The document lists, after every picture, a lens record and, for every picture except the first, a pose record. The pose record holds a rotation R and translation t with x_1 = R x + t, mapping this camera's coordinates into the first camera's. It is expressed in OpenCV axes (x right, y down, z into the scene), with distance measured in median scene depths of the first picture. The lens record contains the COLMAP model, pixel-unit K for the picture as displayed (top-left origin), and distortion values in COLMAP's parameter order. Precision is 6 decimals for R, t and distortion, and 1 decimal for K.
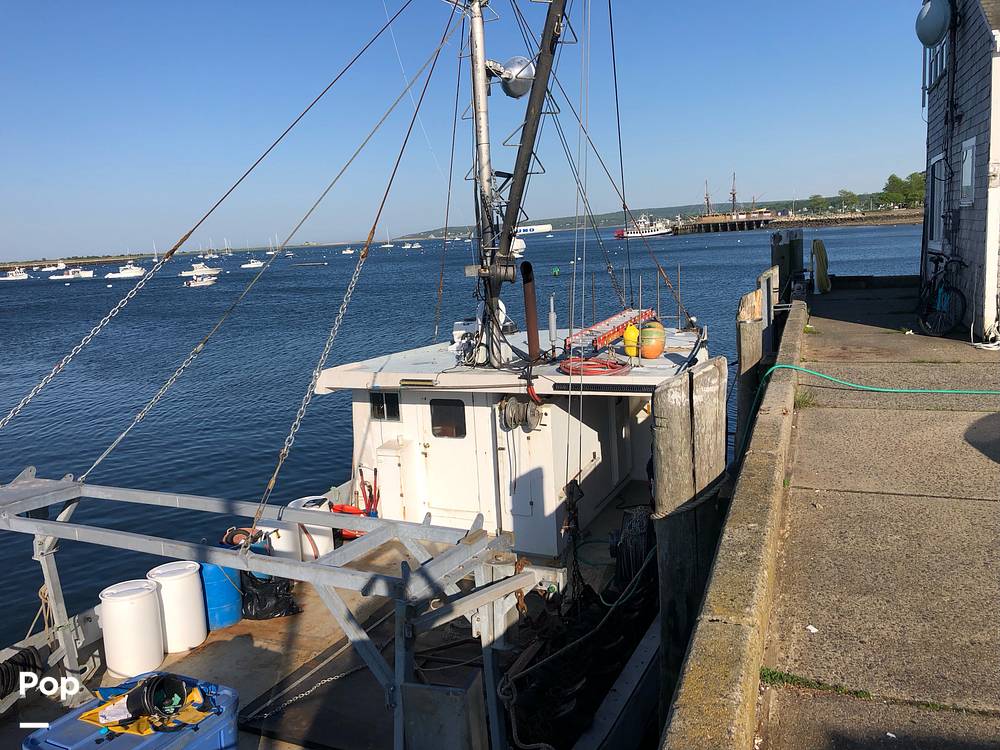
lens RADIAL K [[793.7, 0, 500.0], [0, 793.7, 375.0], [0, 0, 1]] dist [0.025593, -0.003224]
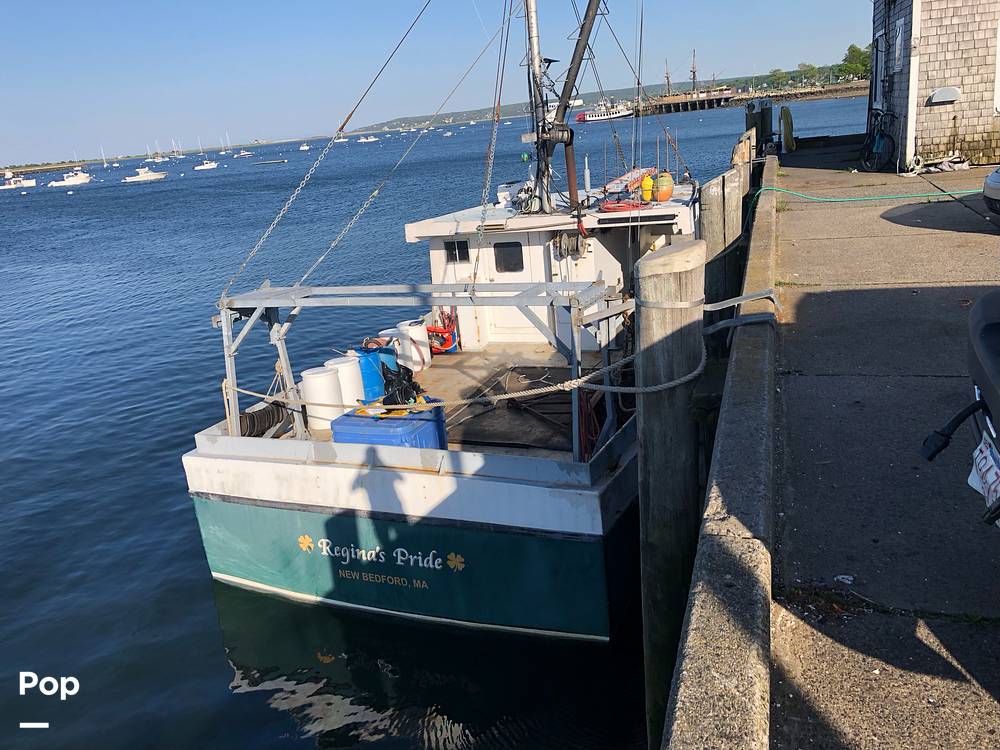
lens RADIAL K [[793.7, 0, 500.0], [0, 793.7, 375.0], [0, 0, 1]] dist [0.025593, -0.003224]
pose [[0.997731, -0.053701, 0.040620, -0.140373], [0.047946, 0.990174, 0.131366, 0.072661], [-0.047275, -0.129120, 0.990501, -0.312449]]
